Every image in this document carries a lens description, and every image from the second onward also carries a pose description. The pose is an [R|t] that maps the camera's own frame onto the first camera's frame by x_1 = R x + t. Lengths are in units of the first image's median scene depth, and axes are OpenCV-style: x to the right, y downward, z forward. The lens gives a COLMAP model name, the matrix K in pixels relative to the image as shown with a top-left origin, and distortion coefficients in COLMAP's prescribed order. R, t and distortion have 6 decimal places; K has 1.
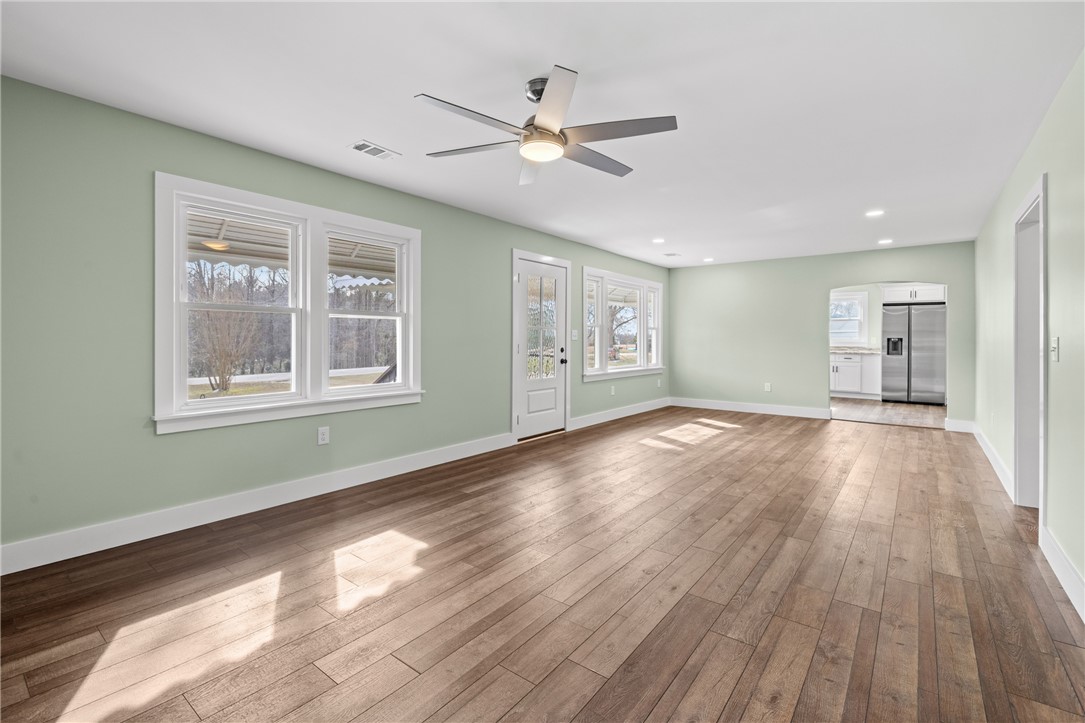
lens RADIAL K [[472.1, 0, 545.1], [0, 472.1, 345.3], [0, 0, 1]] dist [-0.001000, 0.001093]
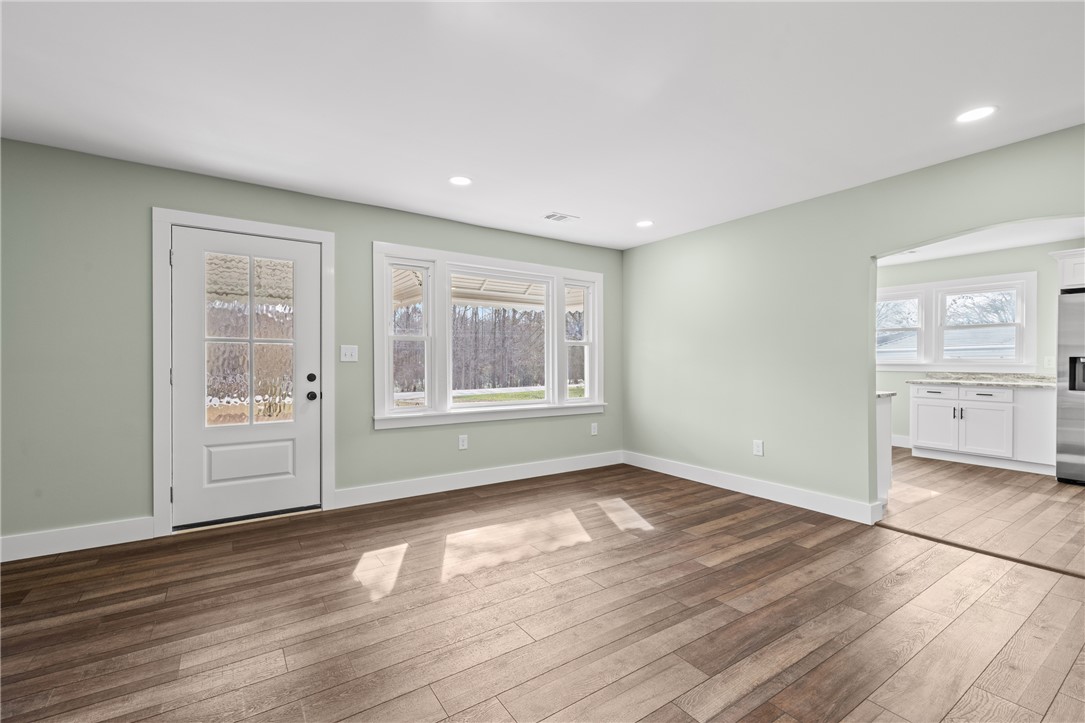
lens RADIAL K [[472.1, 0, 531.6], [0, 472.1, 362.6], [0, 0, 1]] dist [-0.001000, 0.001093]
pose [[0.951392, -0.000101, -0.307983, 0.486356], [-0.002980, 0.999950, -0.009536, -0.004192], [0.307968, 0.009991, 0.951344, 0.496104]]
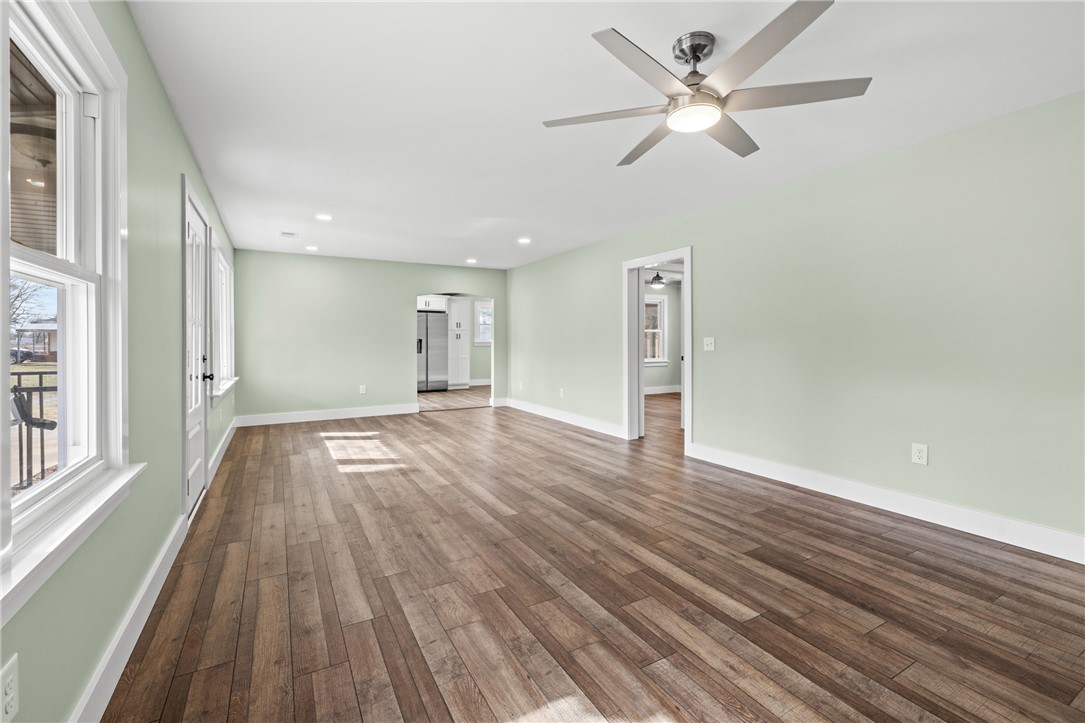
lens RADIAL K [[472.1, 0, 538.7], [0, 472.1, 339.2], [0, 0, 1]] dist [-0.001000, 0.001093]
pose [[0.393595, -0.000471, 0.919284, -0.348450], [0.015144, 0.999867, -0.005972, -0.004344], [-0.919159, 0.016272, 0.393550, 0.351292]]
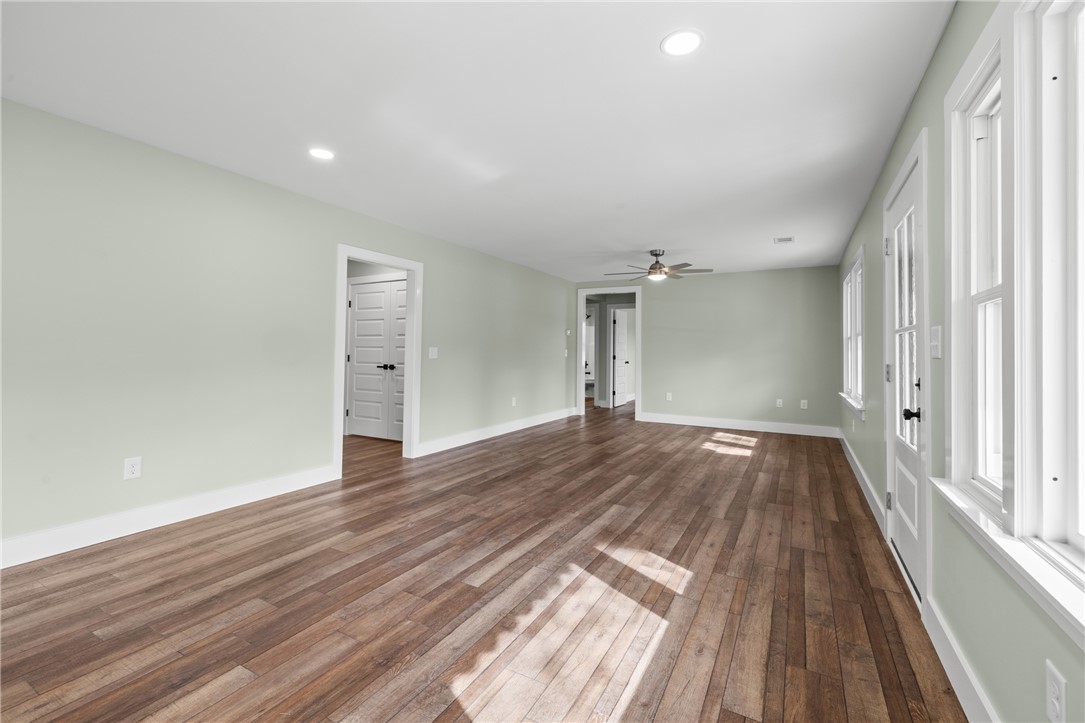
lens RADIAL K [[472.1, 0, 539.9], [0, 472.1, 339.2], [0, 0, 1]] dist [-0.001000, 0.001093]
pose [[-0.987055, -0.022580, -0.158786, 0.379654], [-0.020349, 0.999670, -0.015664, -0.012132], [0.159088, -0.012230, -0.987189, 1.286624]]
